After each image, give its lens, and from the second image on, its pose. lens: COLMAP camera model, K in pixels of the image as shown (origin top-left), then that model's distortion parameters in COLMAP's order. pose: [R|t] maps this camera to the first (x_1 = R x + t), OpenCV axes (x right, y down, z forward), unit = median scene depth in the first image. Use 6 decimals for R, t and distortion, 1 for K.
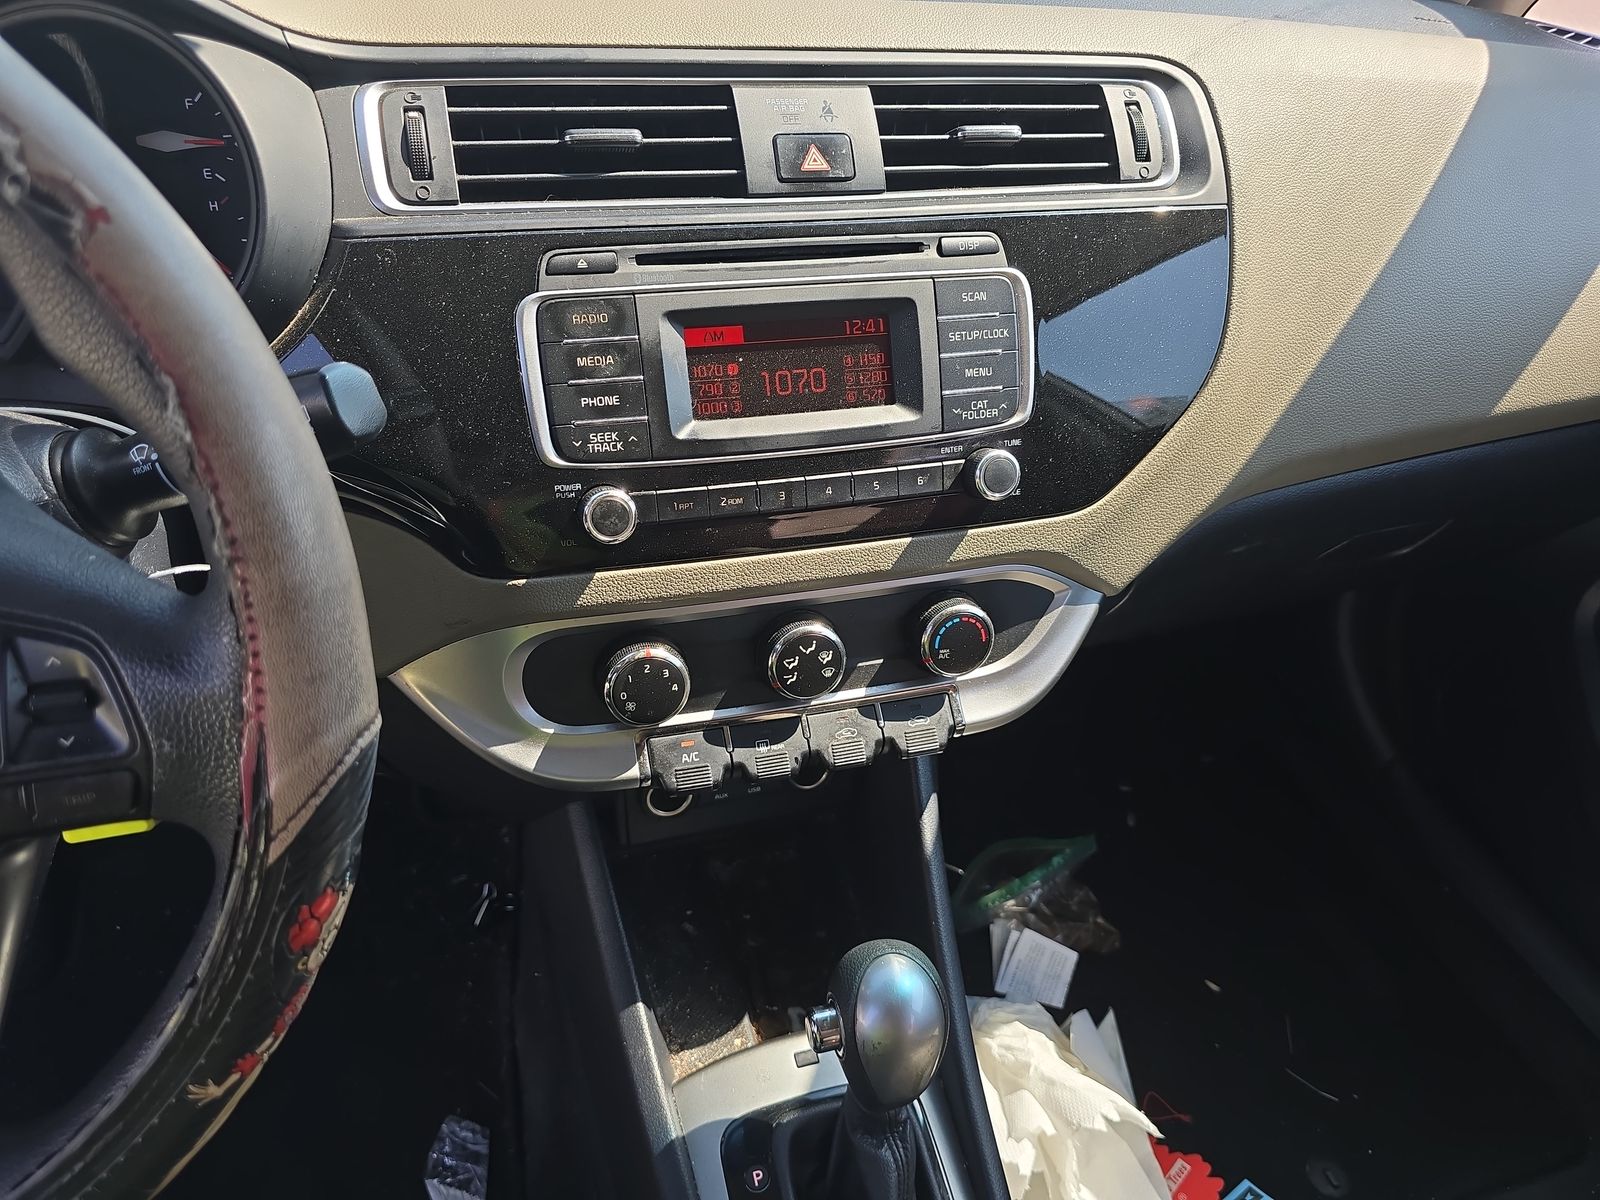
lens RADIAL K [[1105.8, 0, 801.0], [0, 1105.8, 601.5], [0, 0, 1]] dist [0.038211, -0.042700]
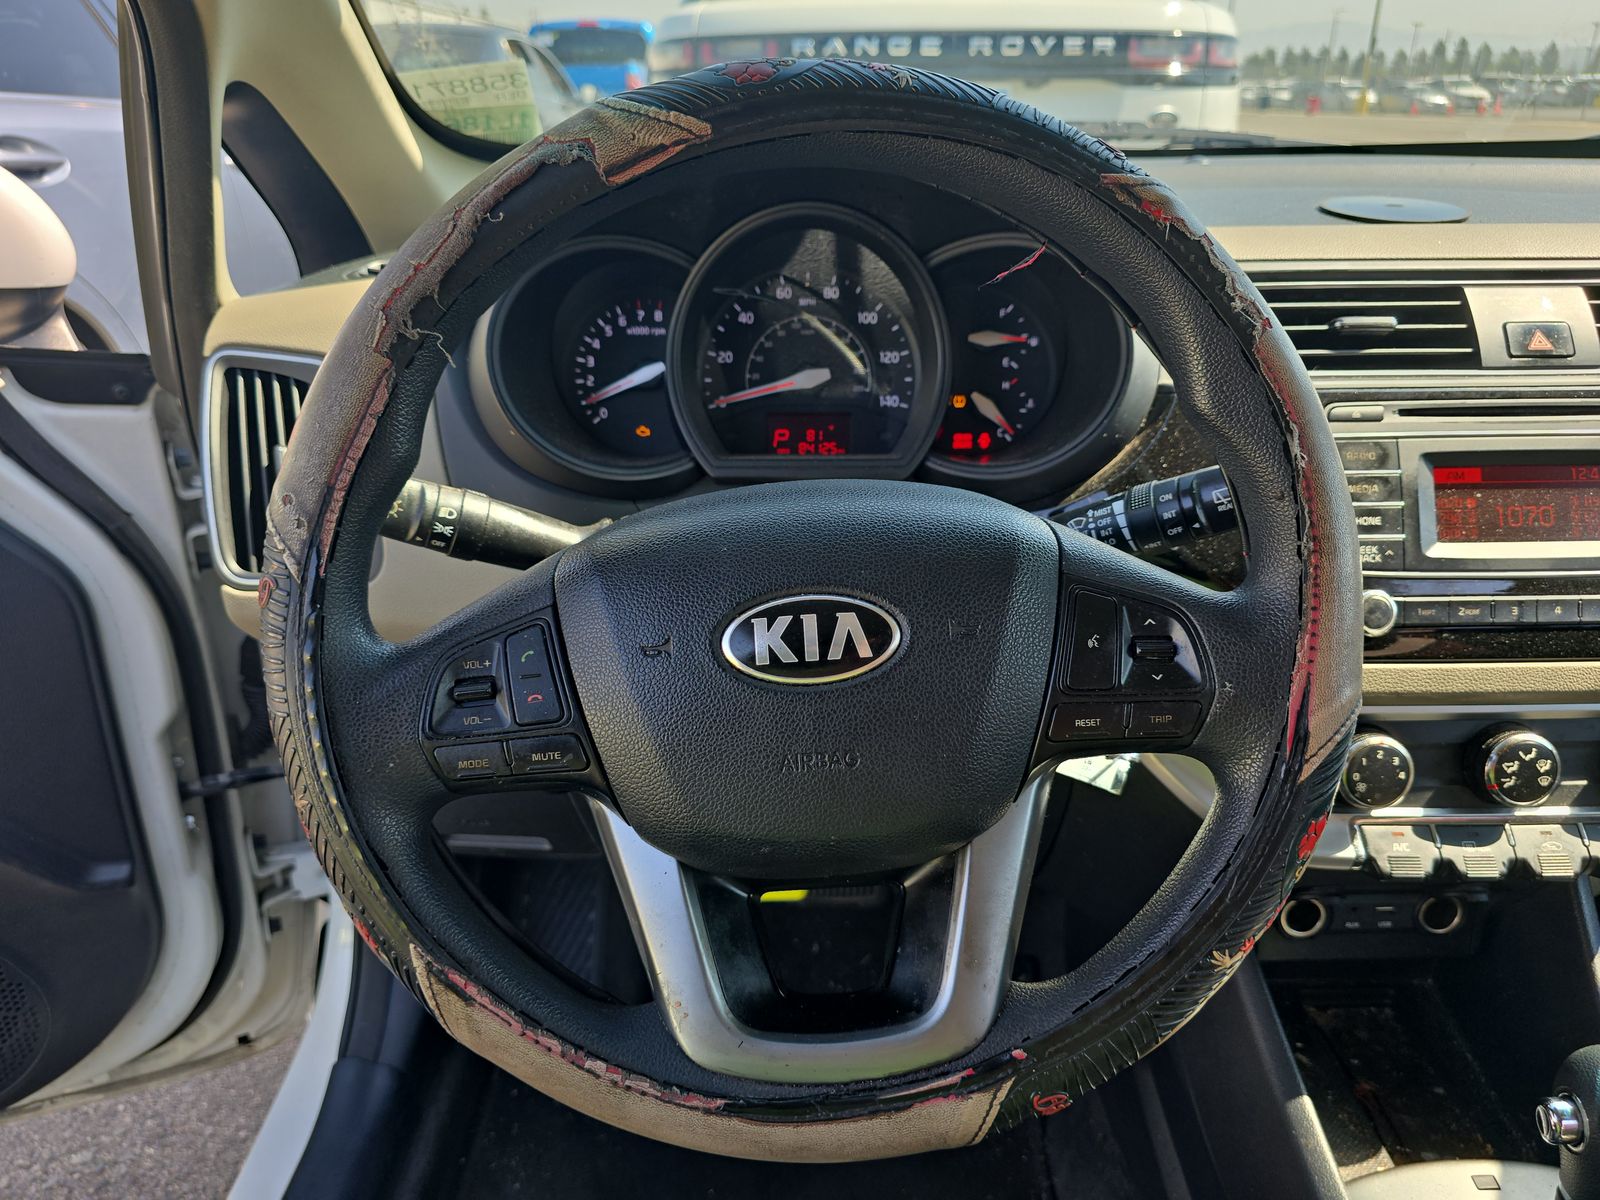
lens RADIAL K [[1105.8, 0, 801.0], [0, 1105.8, 601.5], [0, 0, 1]] dist [0.038211, -0.042700]
pose [[0.957841, 0.050962, -0.282742, -0.400137], [-0.113046, 0.971609, -0.207839, 0.217159], [0.264123, 0.231040, 0.936408, -0.274187]]
